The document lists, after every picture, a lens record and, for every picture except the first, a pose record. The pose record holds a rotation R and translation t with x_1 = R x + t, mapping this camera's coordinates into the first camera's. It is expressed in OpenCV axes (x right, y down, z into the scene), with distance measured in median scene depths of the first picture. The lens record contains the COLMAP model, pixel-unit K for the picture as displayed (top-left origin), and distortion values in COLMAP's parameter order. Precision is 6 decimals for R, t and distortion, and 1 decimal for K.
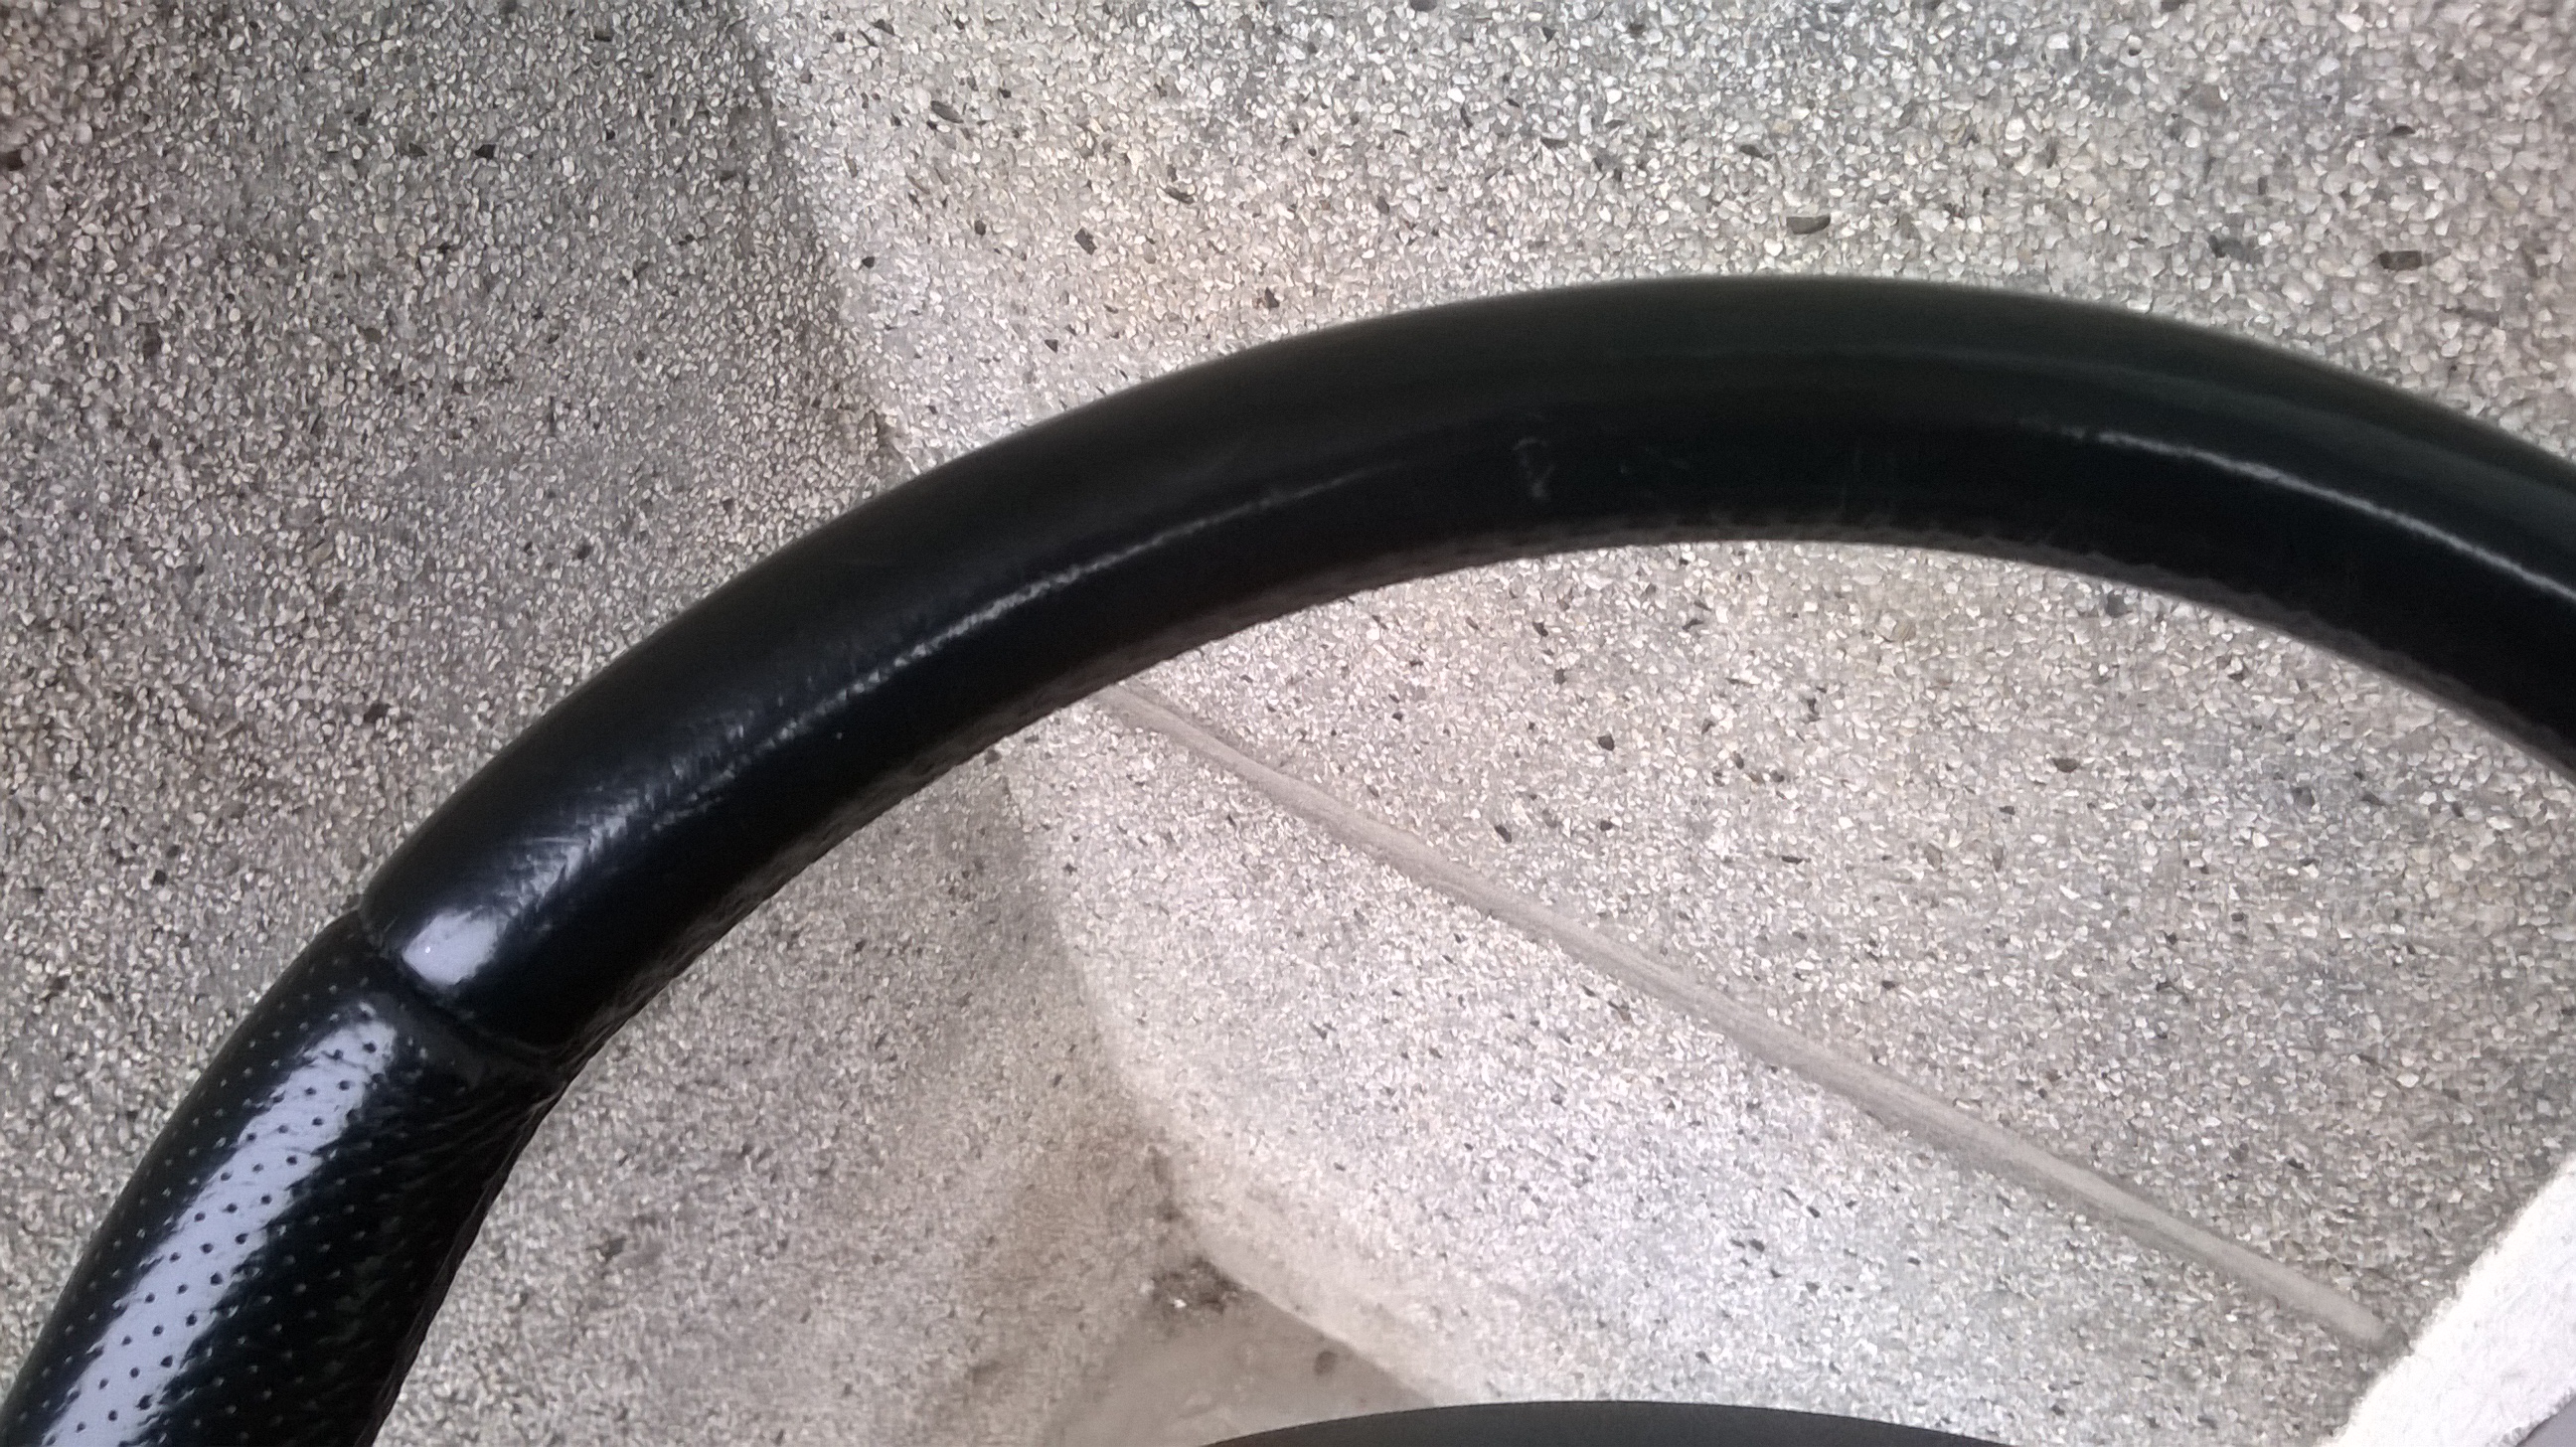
lens RADIAL K [[2180.1, 0, 1301.0], [0, 2180.1, 752.7], [0, 0, 1]] dist [0.117229, -0.310543]
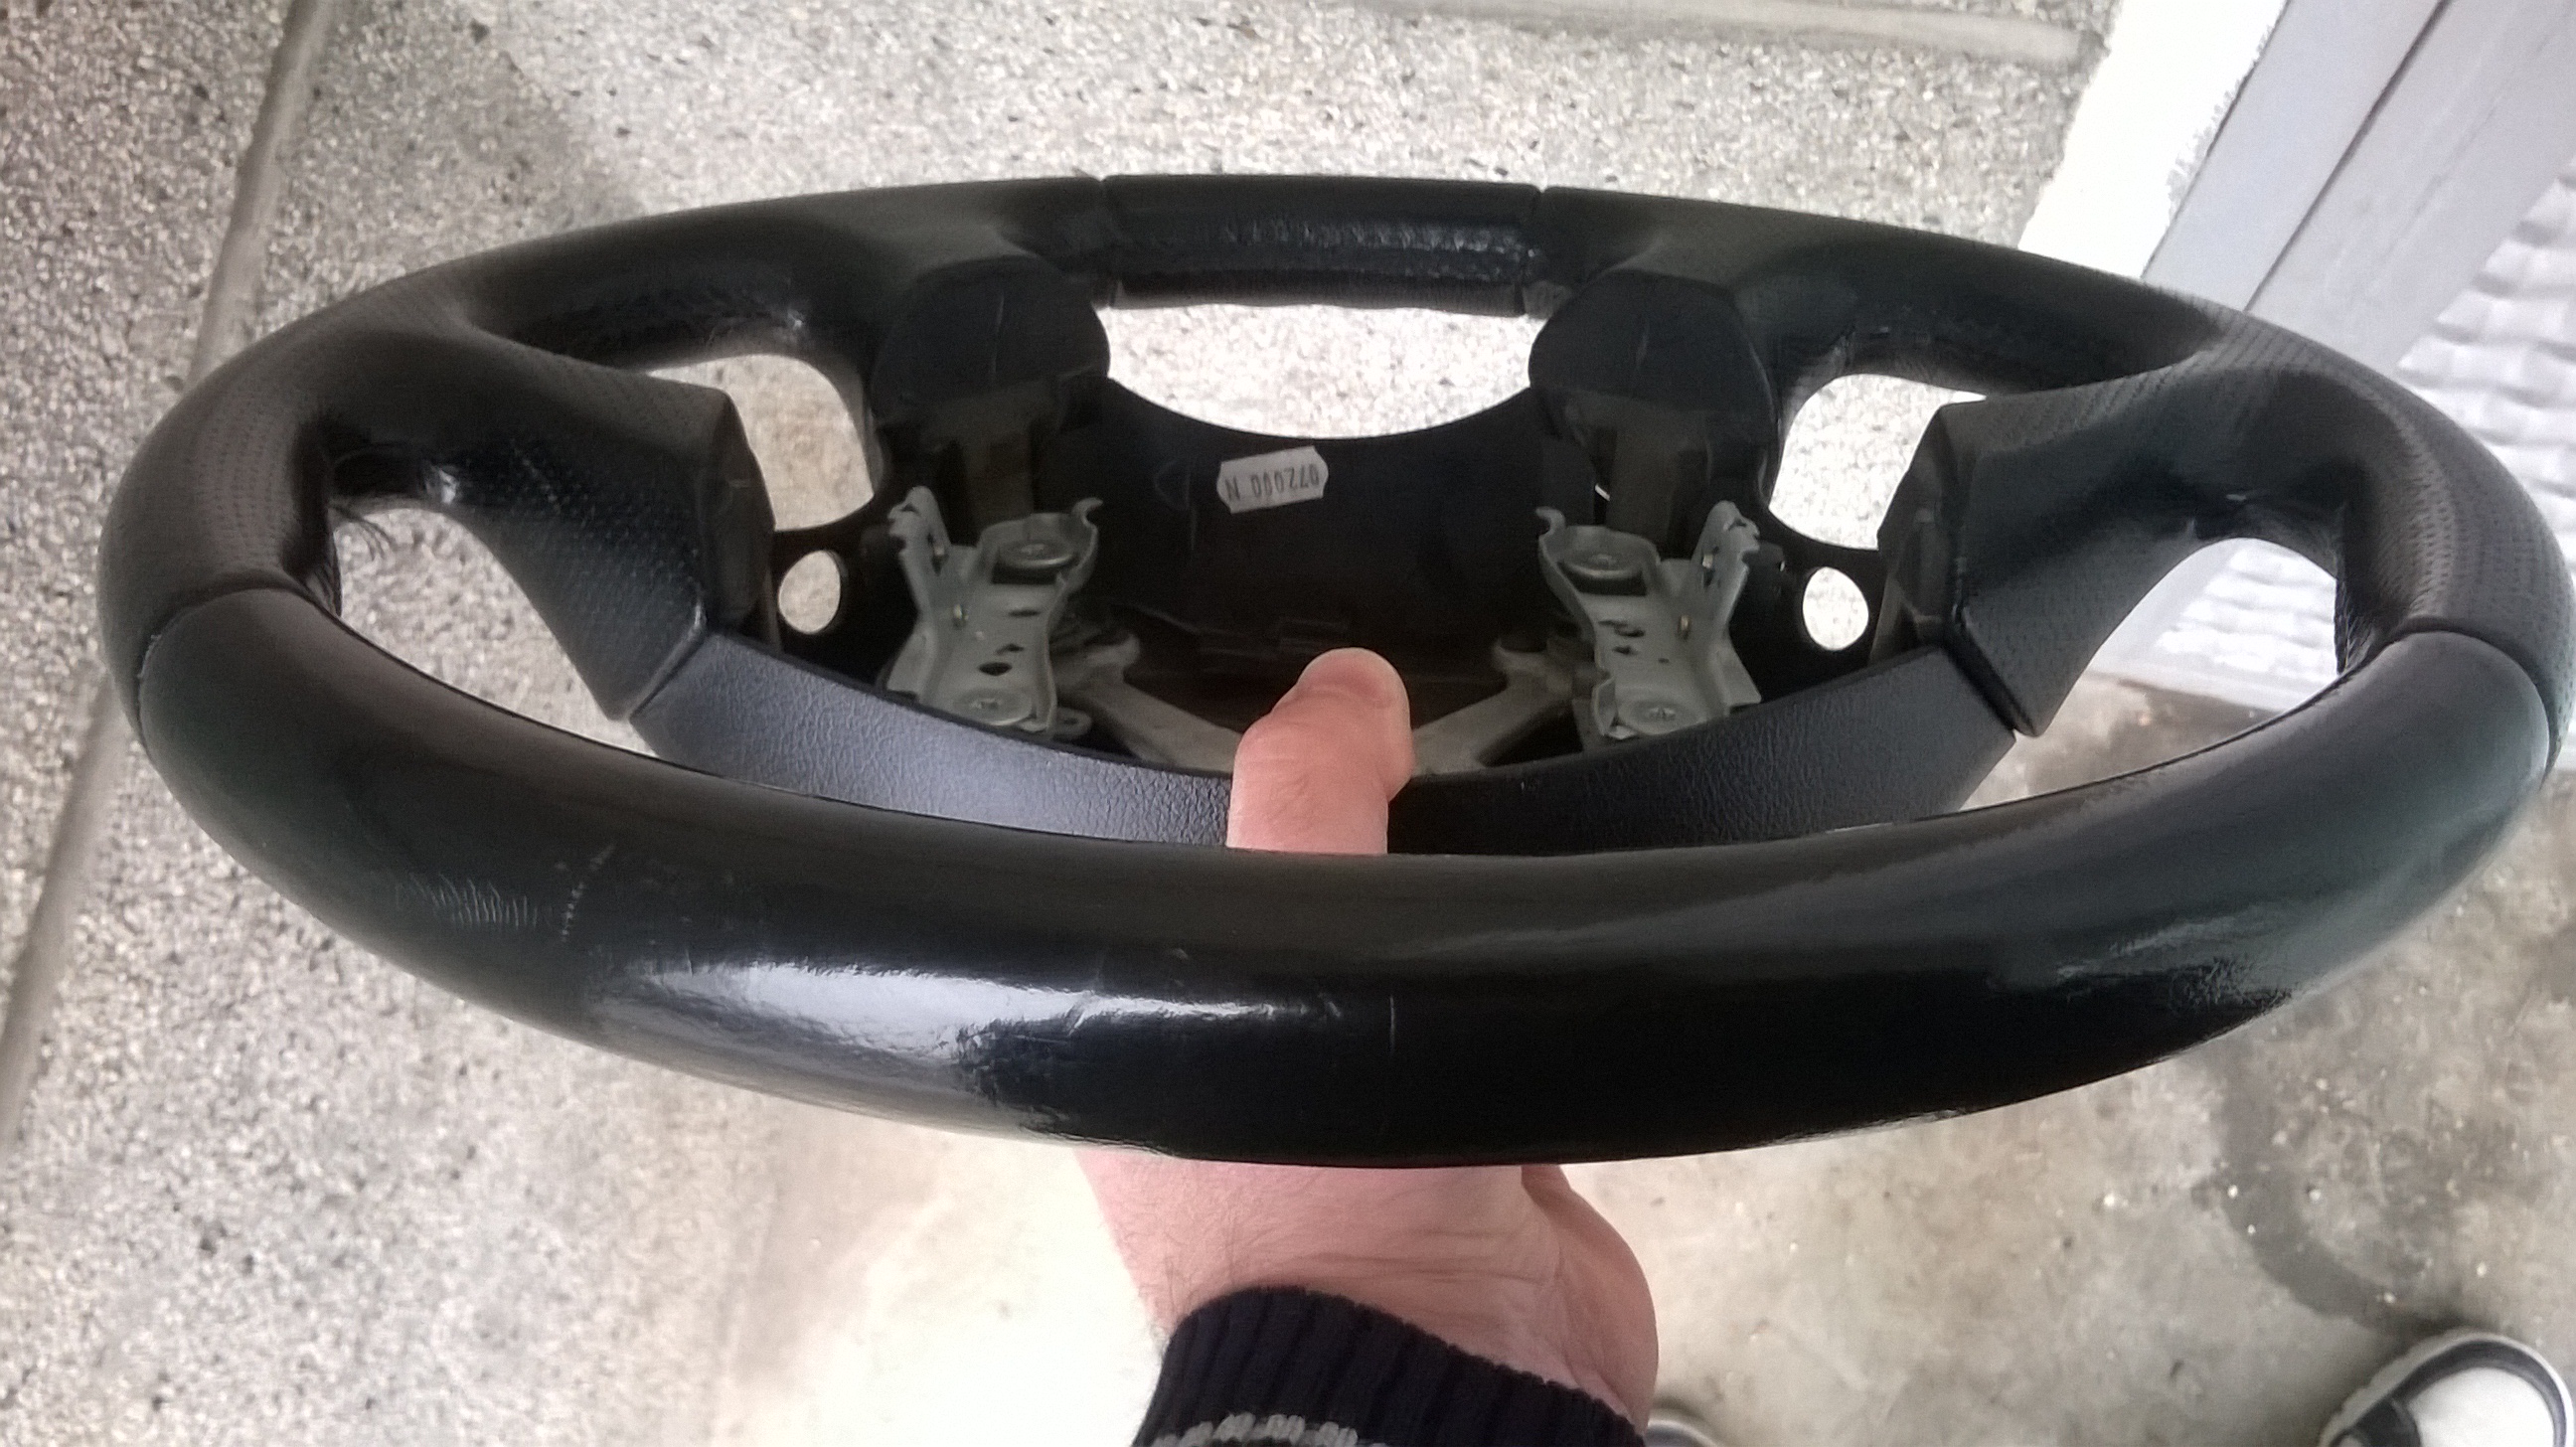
lens RADIAL K [[2193.0, 0, 1288.0], [0, 2193.0, 751.8], [0, 0, 1]] dist [0.116970, -0.316493]
pose [[0.925831, -0.373944, 0.054805, 0.000876], [0.334434, 0.878145, 0.342074, 0.079746], [-0.176044, -0.298374, 0.938073, 0.047633]]
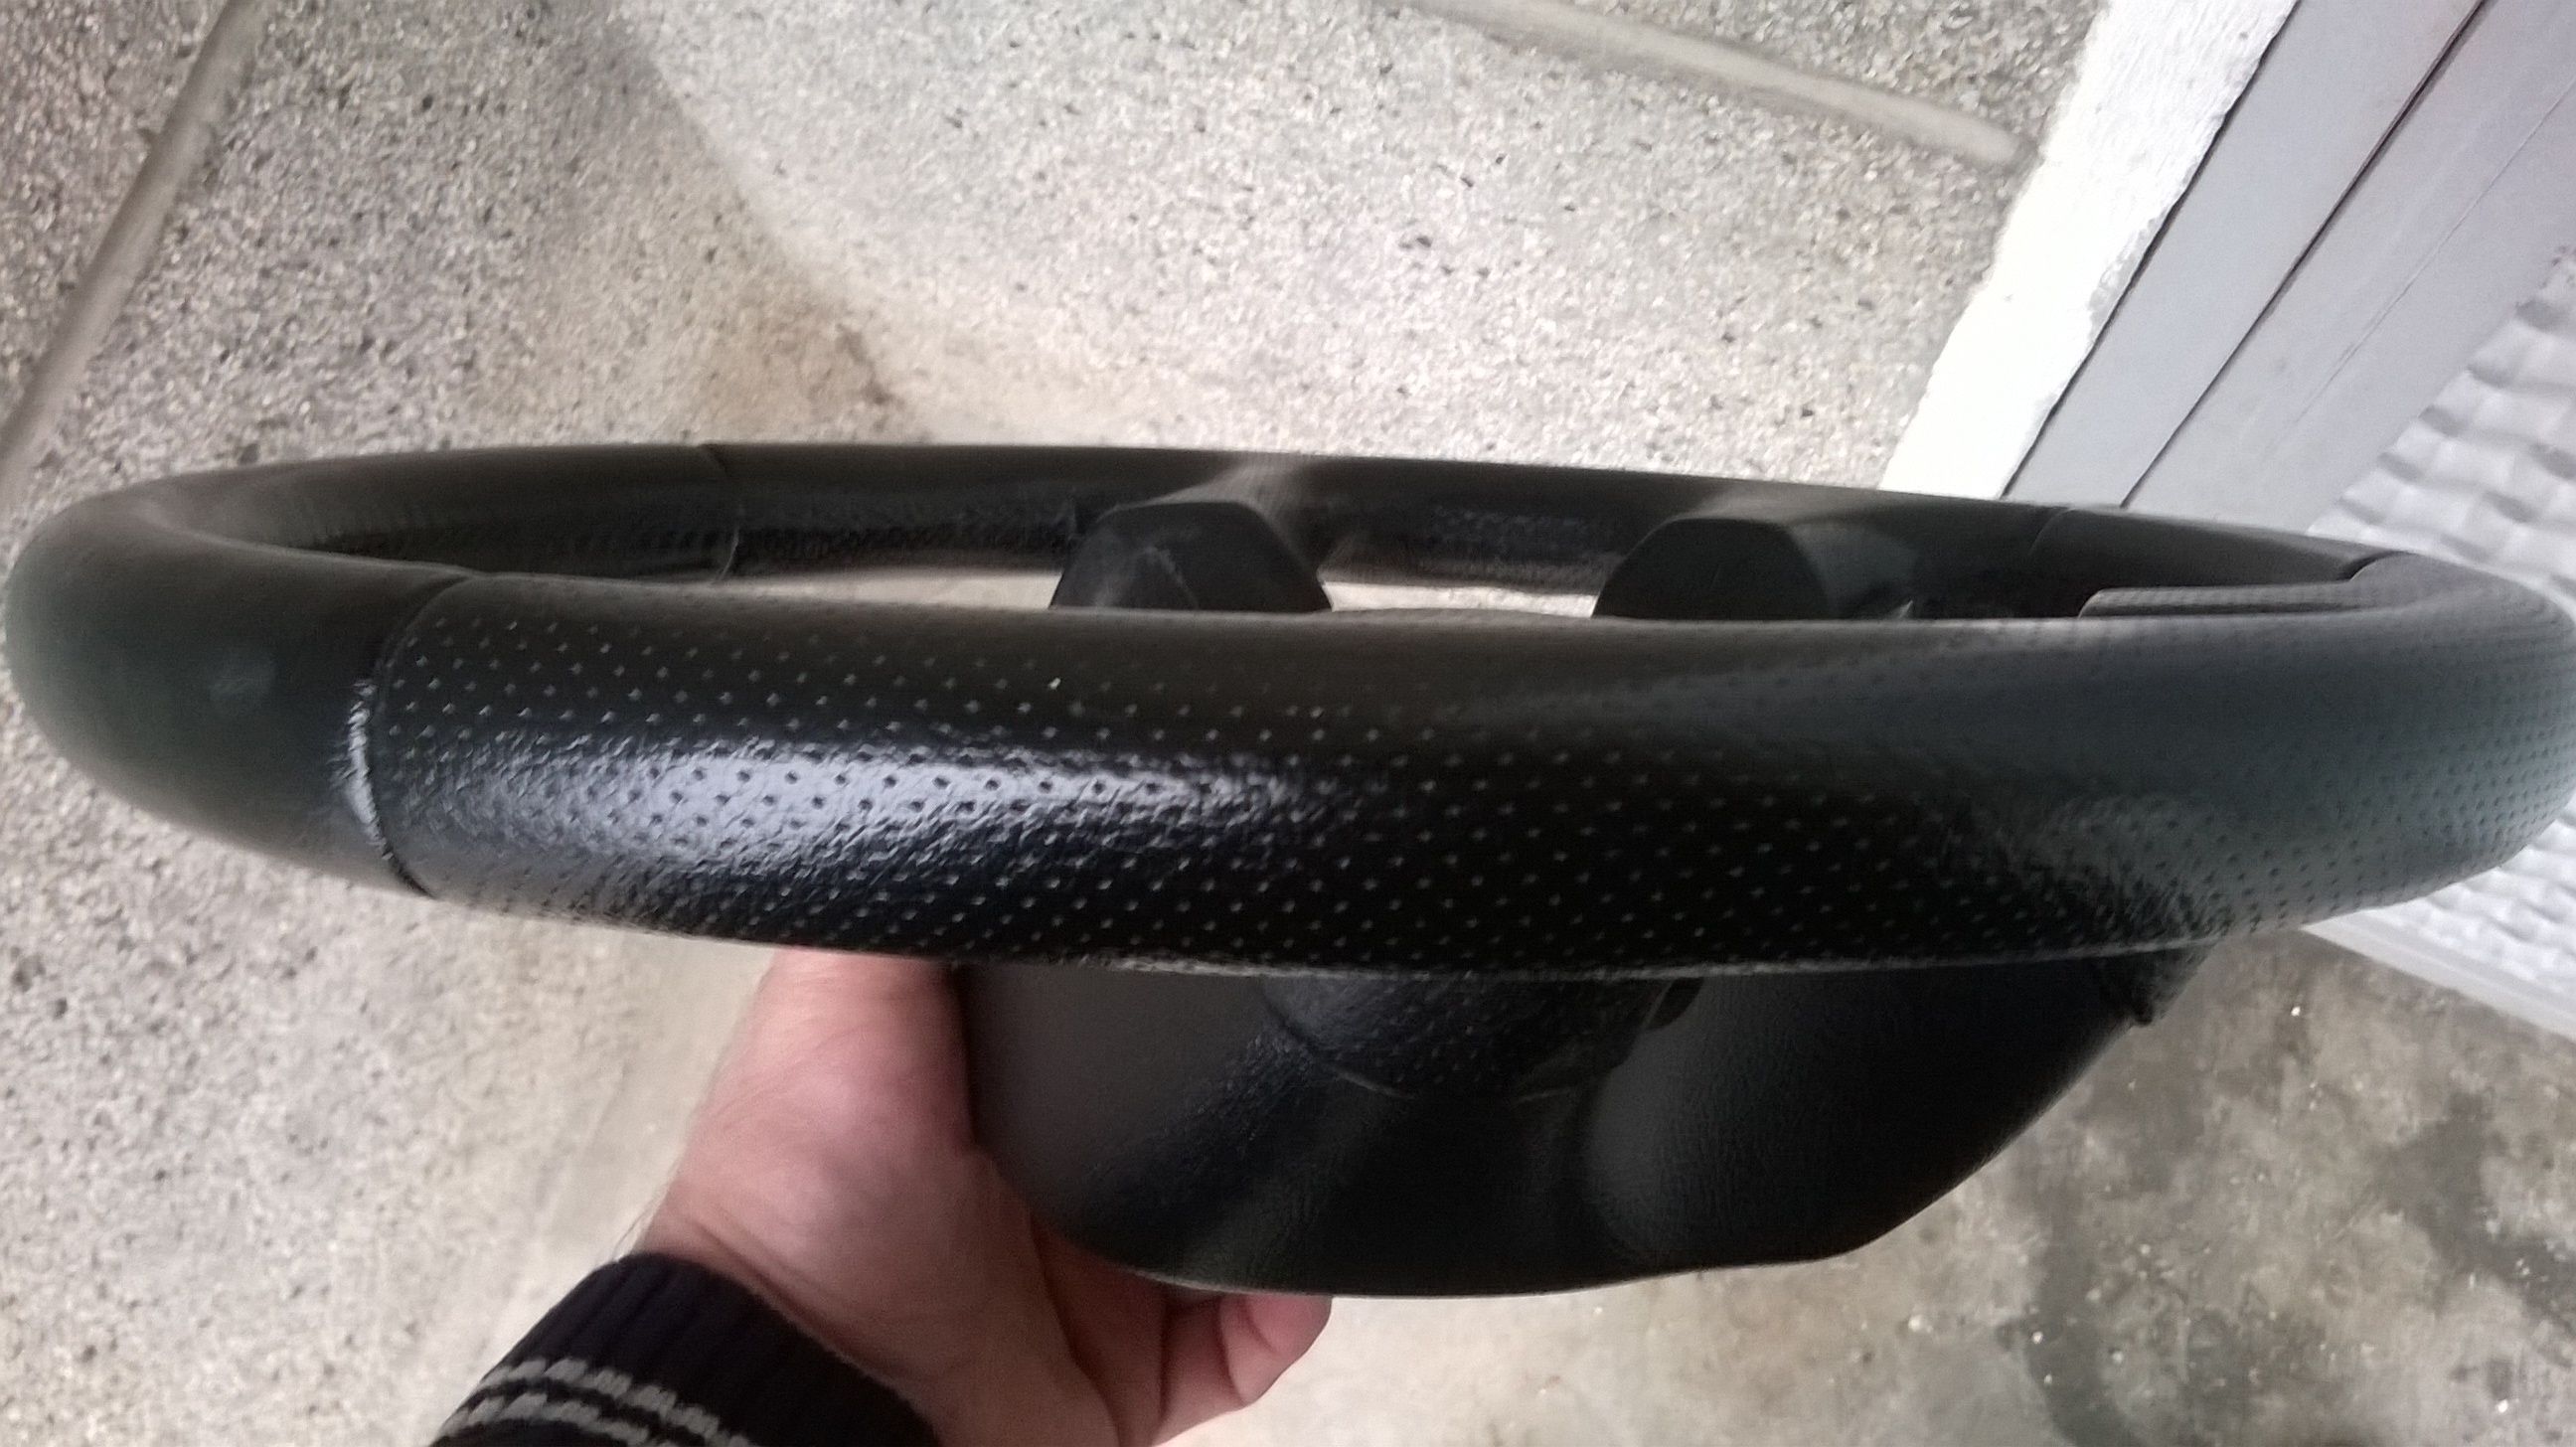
lens RADIAL K [[2203.3, 0, 1278.5], [0, 2203.3, 748.7], [0, 0, 1]] dist [0.111904, -0.300842]
pose [[0.979975, -0.191150, 0.055780, 0.054522], [0.163307, 0.931814, 0.324120, 0.124302], [-0.113932, -0.308520, 0.944370, 0.005611]]
